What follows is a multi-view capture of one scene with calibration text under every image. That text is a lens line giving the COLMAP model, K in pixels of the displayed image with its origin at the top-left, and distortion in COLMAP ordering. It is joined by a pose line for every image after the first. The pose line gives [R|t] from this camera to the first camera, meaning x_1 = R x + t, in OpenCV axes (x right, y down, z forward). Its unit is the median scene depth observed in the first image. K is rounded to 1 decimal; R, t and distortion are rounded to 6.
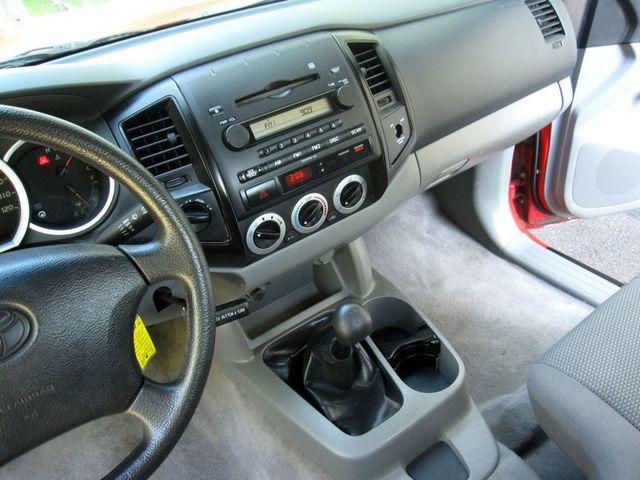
lens RADIAL K [[538.3, 0, 320.0], [0, 538.3, 240.0], [0, 0, 1]] dist [-0.078238, 0.060075]
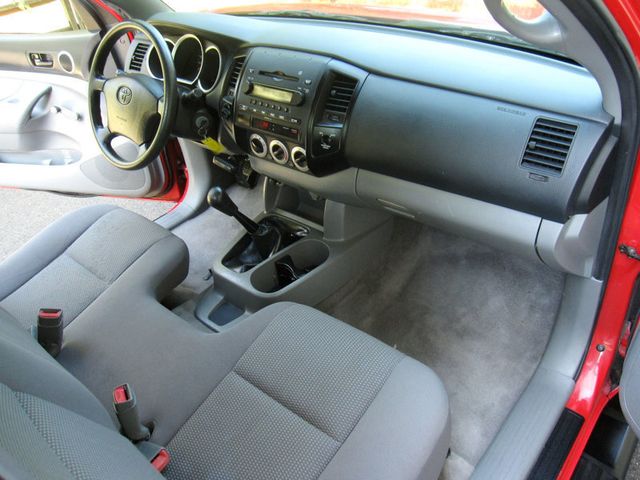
lens RADIAL K [[538.3, 0, 320.0], [0, 538.3, 240.0], [0, 0, 1]] dist [-0.078238, 0.060075]
pose [[0.255258, 0.626122, -0.736759, 1.331665], [-0.494132, 0.739452, 0.457213, -0.635282], [0.831070, 0.247349, 0.498138, 0.320964]]
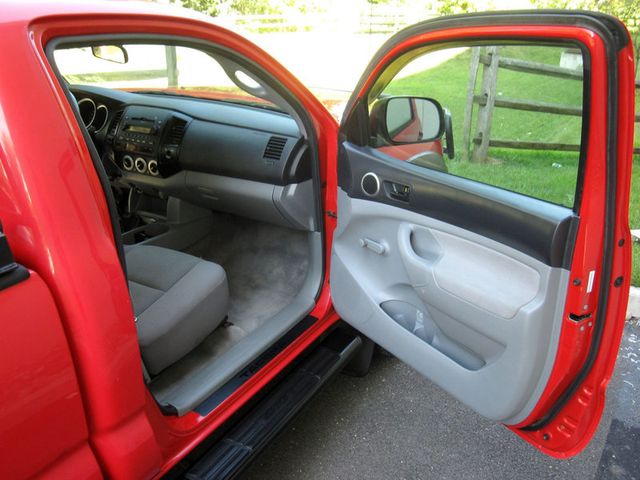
lens RADIAL K [[622.3, 0, 320.0], [0, 622.3, 240.0], [0, 0, 1]] dist [-0.080162, 0.041005]
pose [[0.406205, 0.446499, -0.797268, 2.884896], [-0.567607, 0.807047, 0.162783, -0.735996], [0.716115, 0.386411, 0.581262, -0.038922]]
